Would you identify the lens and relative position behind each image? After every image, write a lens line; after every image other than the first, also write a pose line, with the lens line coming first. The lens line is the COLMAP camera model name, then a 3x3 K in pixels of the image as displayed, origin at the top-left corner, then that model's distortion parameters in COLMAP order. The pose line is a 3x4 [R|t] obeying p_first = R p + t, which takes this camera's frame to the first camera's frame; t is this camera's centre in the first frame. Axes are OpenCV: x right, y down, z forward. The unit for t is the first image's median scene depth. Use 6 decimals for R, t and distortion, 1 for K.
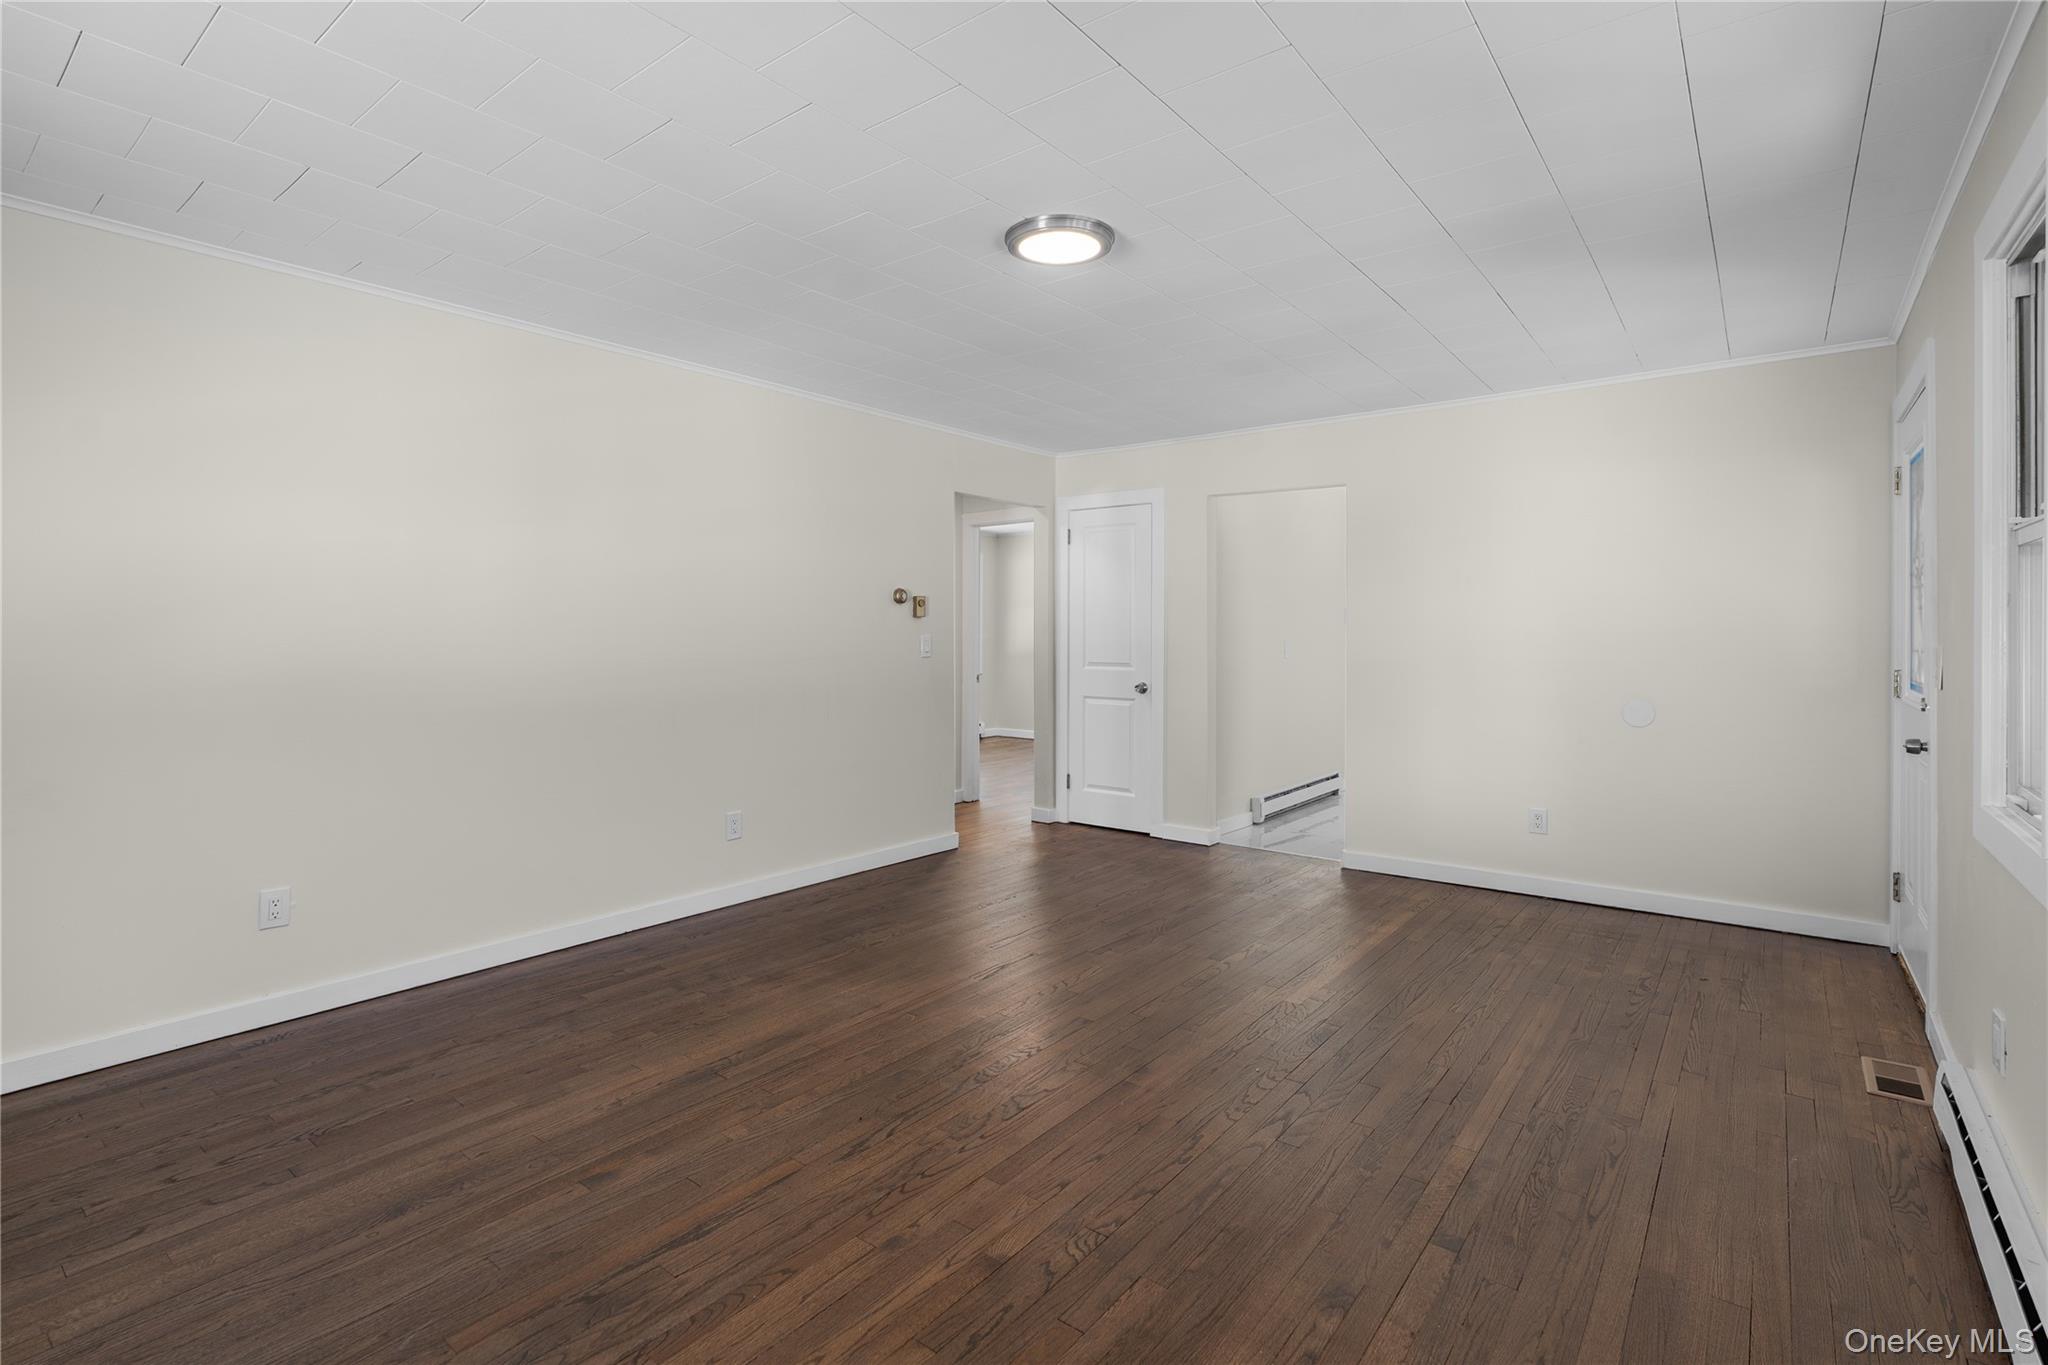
lens RADIAL K [[949.8, 0, 954.7], [0, 949.8, 625.7], [0, 0, 1]] dist [0.000088, 0.000273]
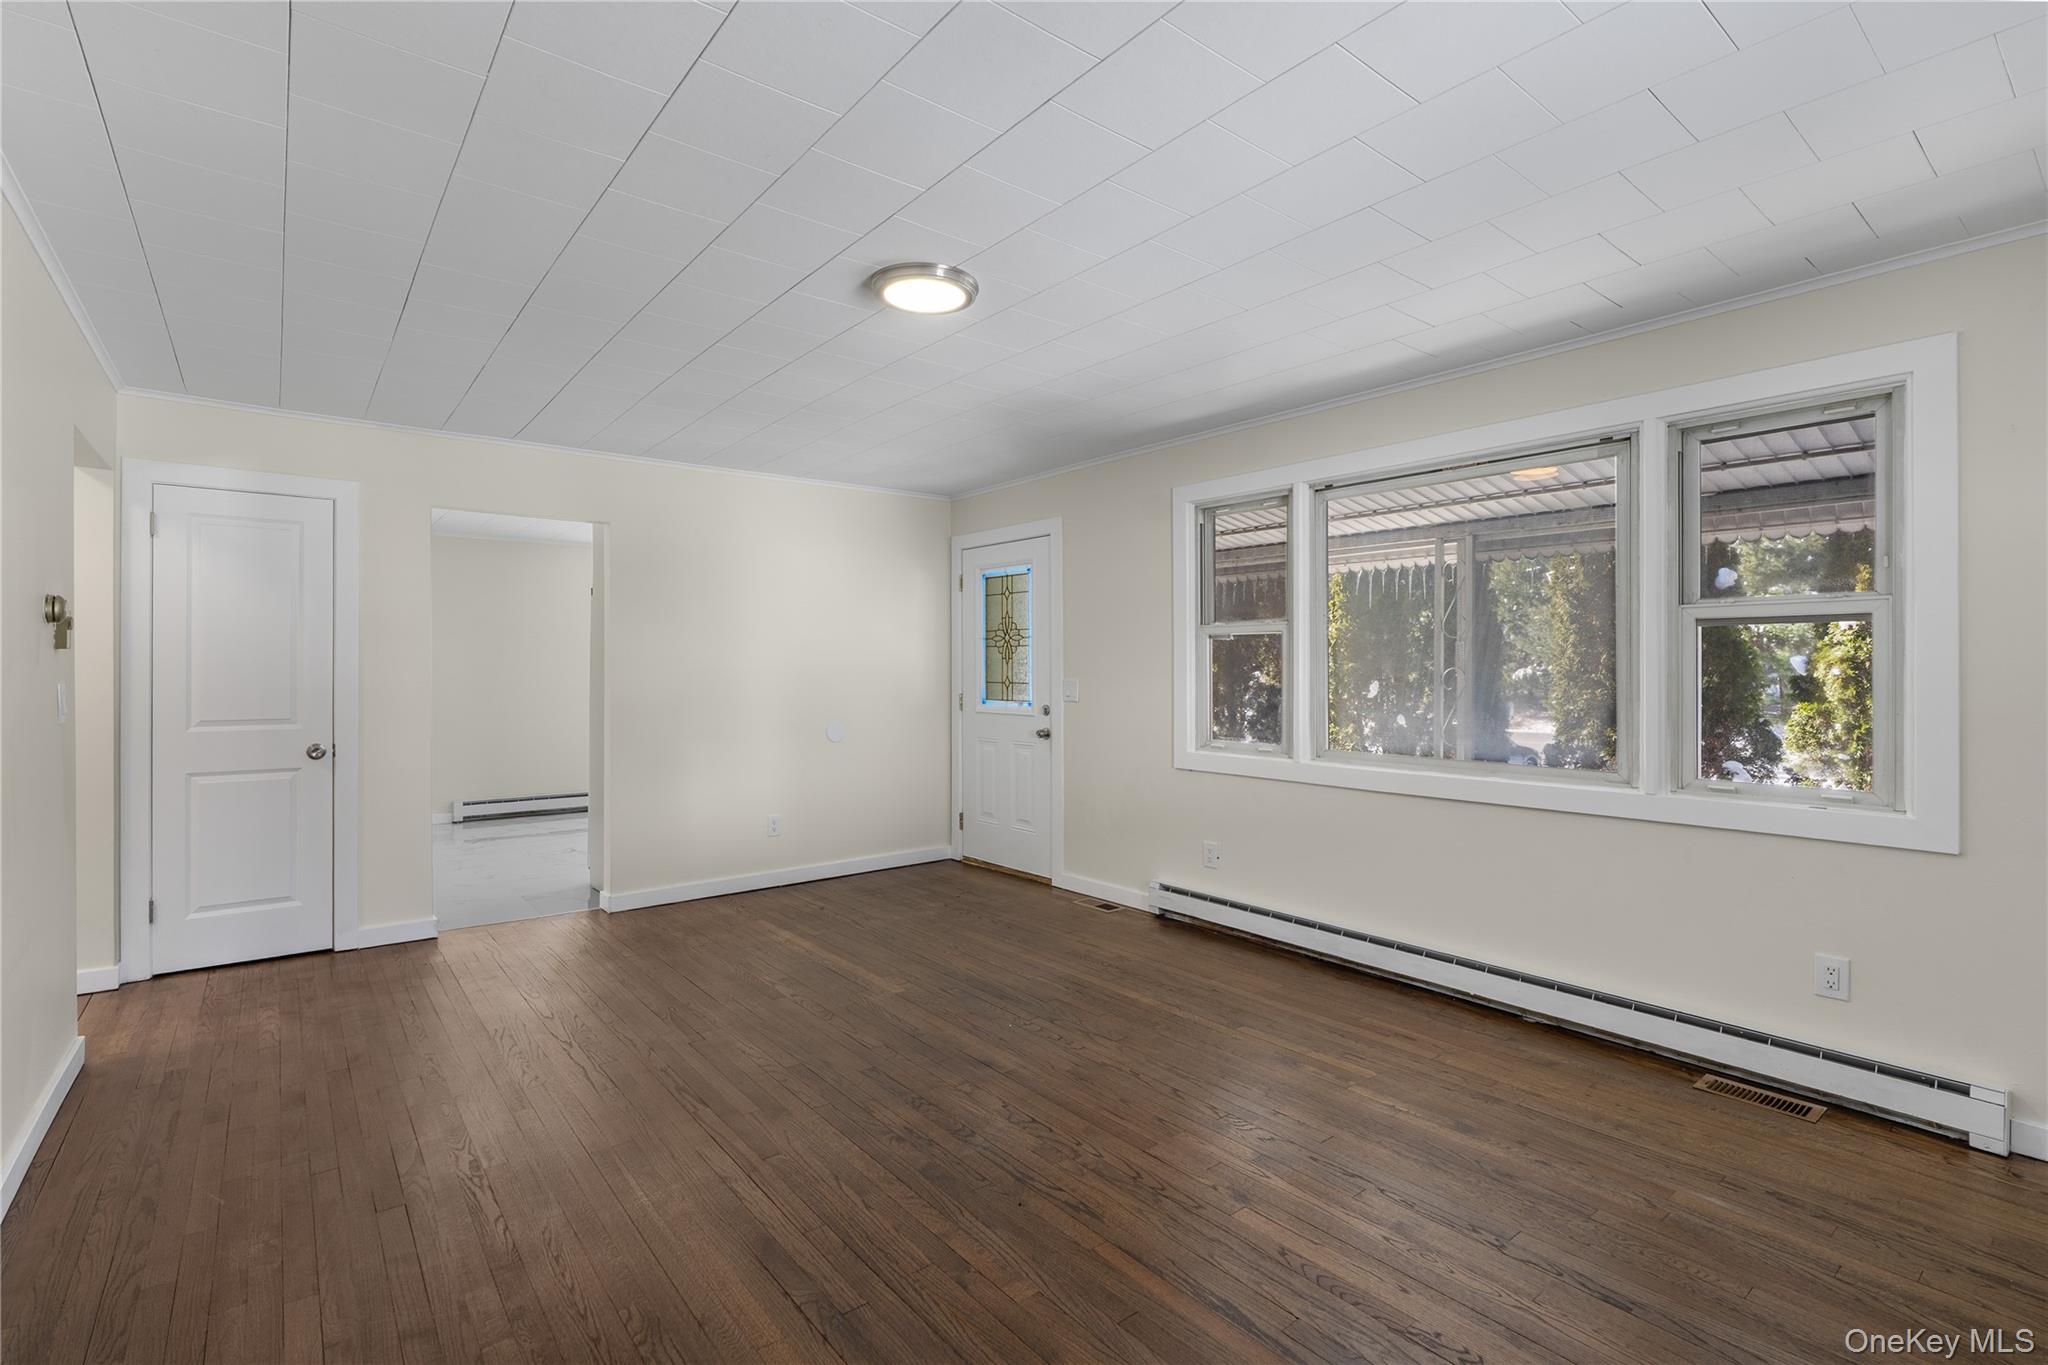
lens RADIAL K [[949.8, 0, 1016.3], [0, 949.8, 680.6], [0, 0, 1]] dist [0.000088, 0.000273]
pose [[0.204931, -0.009812, 0.978727, -0.868773], [-0.009072, 0.999888, 0.011923, -0.005394], [-0.978734, -0.011322, 0.204819, 0.706047]]
